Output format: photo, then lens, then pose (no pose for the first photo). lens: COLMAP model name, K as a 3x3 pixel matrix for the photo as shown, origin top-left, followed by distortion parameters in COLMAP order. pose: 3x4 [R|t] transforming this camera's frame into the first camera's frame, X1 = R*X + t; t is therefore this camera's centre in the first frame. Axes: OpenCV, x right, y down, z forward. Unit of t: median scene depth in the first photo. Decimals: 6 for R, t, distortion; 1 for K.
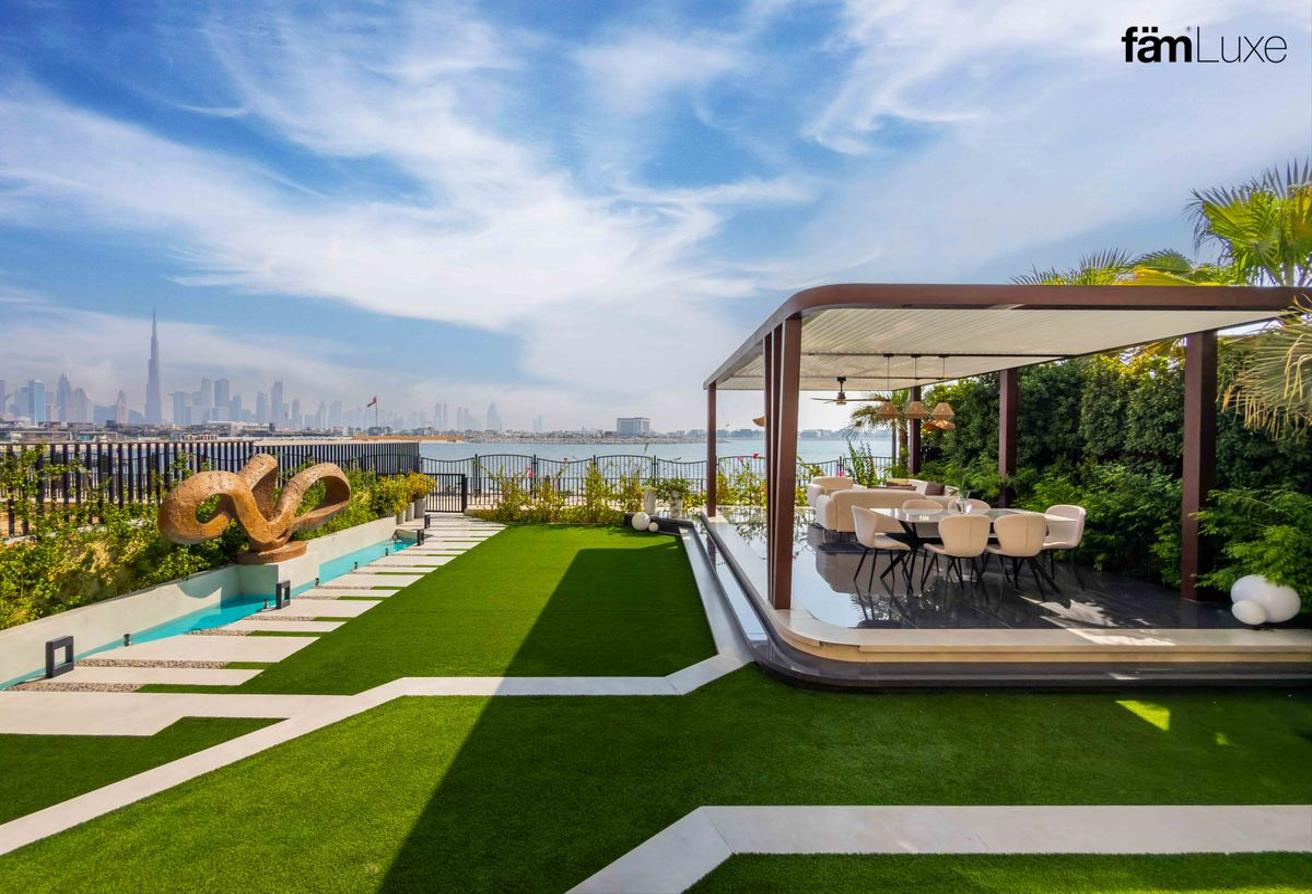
lens RADIAL K [[532.4, 0, 654.0], [0, 532.4, 444.8], [0, 0, 1]] dist [0.001609, -0.000316]
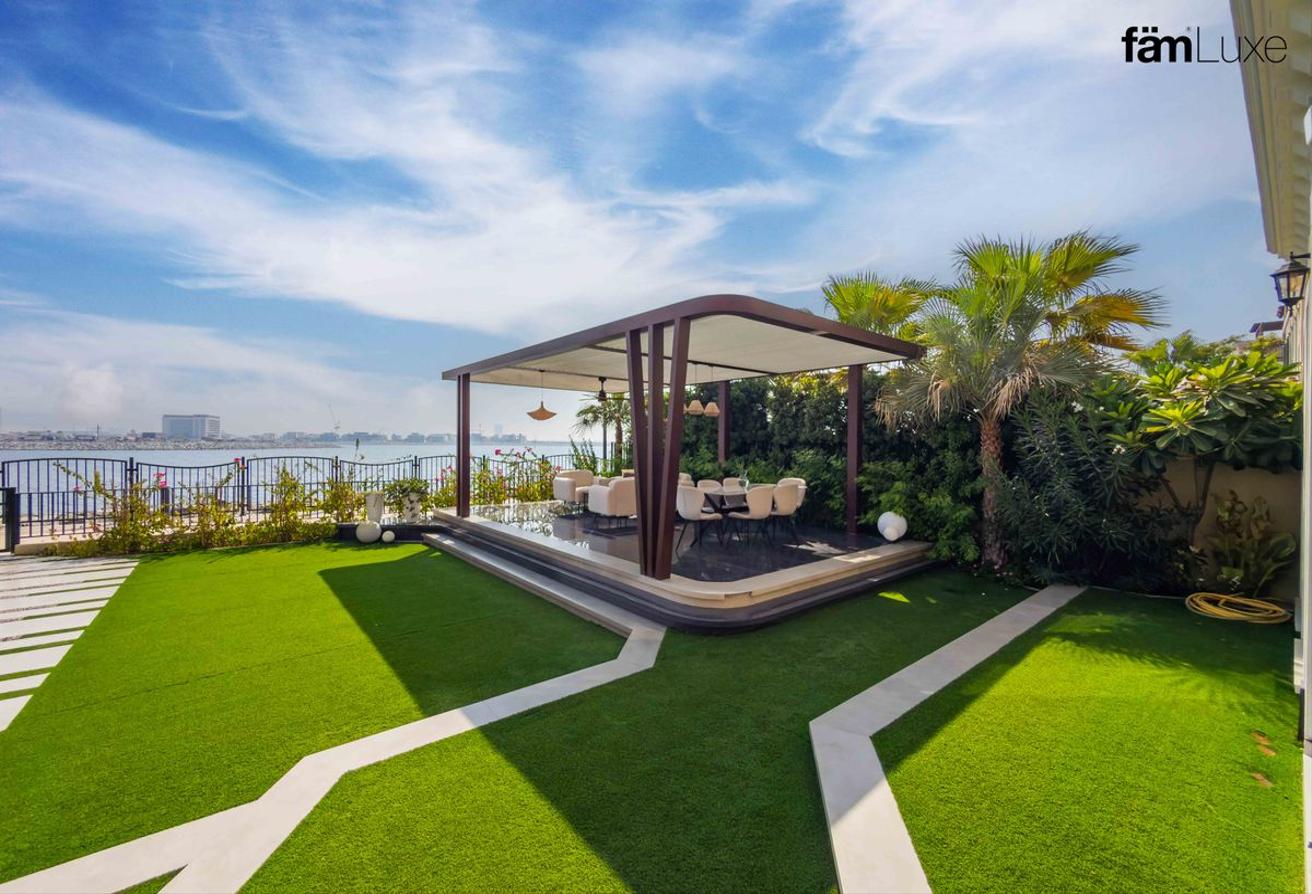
lens RADIAL K [[532.4, 0, 653.8], [0, 532.4, 446.1], [0, 0, 1]] dist [0.001609, -0.000316]
pose [[0.773456, -0.001864, 0.633848, -0.452233], [0.006297, 0.999969, -0.004744, 0.035582], [-0.633819, 0.007661, 0.773443, 0.149701]]
